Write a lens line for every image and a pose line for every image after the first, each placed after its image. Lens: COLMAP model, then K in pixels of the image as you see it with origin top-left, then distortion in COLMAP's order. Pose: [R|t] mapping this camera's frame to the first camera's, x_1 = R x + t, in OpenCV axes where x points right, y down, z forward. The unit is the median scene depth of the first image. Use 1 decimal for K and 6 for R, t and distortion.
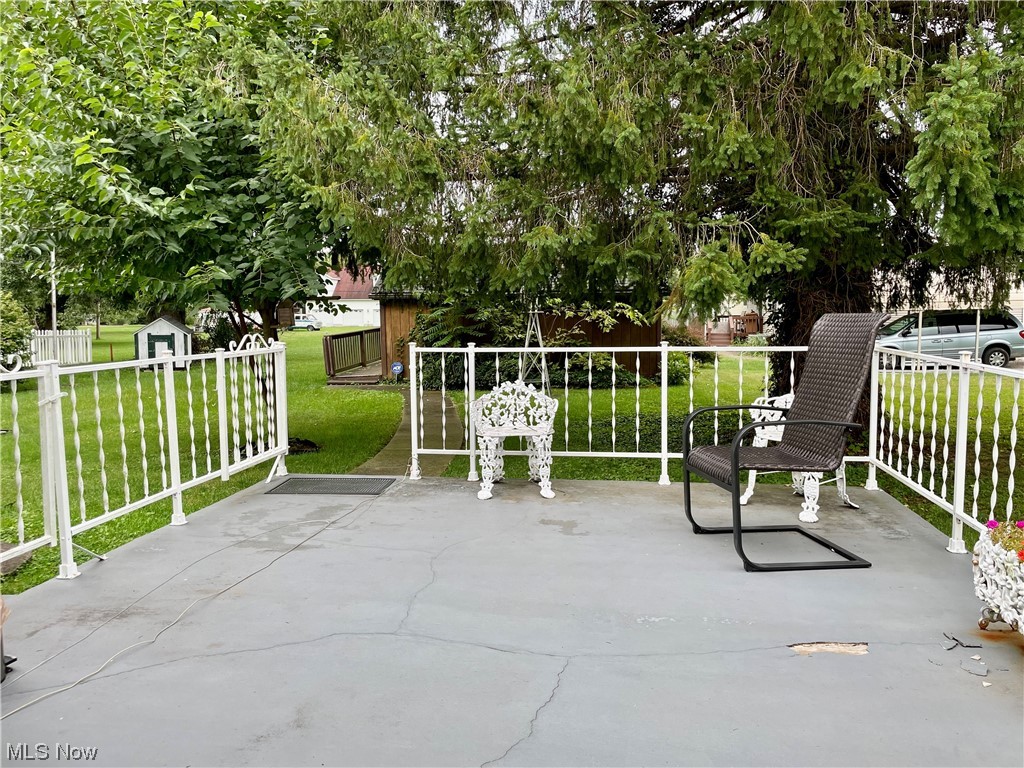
lens RADIAL K [[767.1, 0, 514.0], [0, 767.1, 381.8], [0, 0, 1]] dist [0.010182, 0.001901]
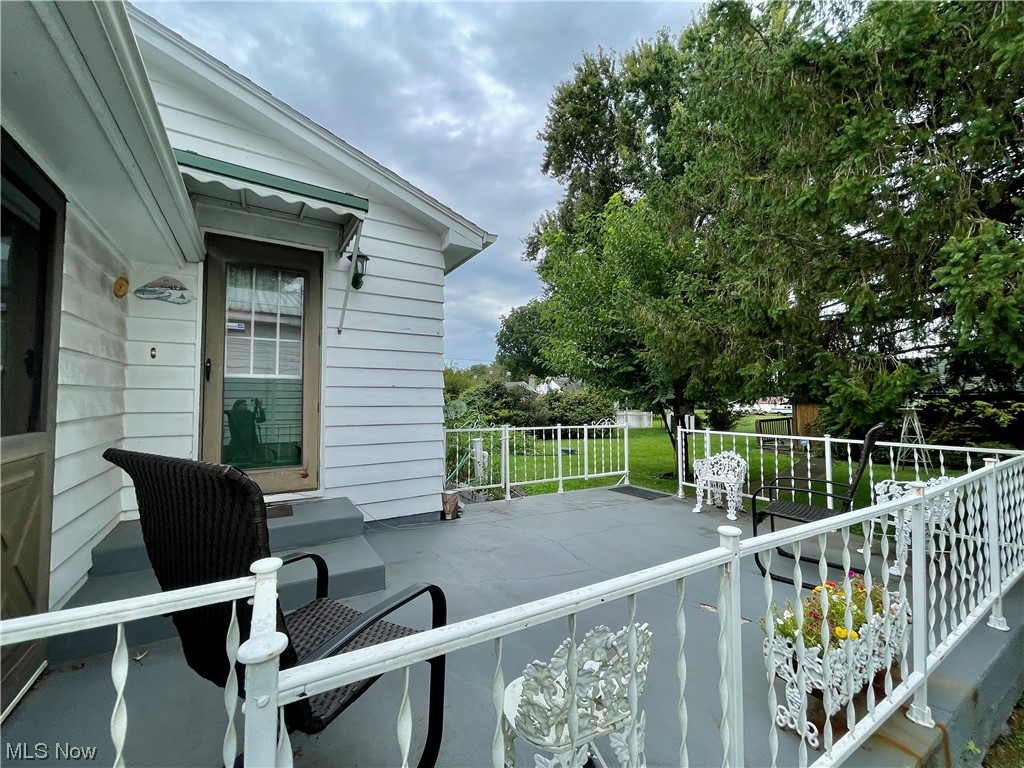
lens RADIAL K [[417.3, 0, 510.5], [0, 417.3, 385.4], [0, 0, 1]] dist [-0.003065, 0.001242]
pose [[0.619819, -0.021912, -0.784439, 0.446269], [-0.081716, 0.992374, -0.092288, -0.021057], [0.780479, 0.121303, 0.613301, -0.002902]]
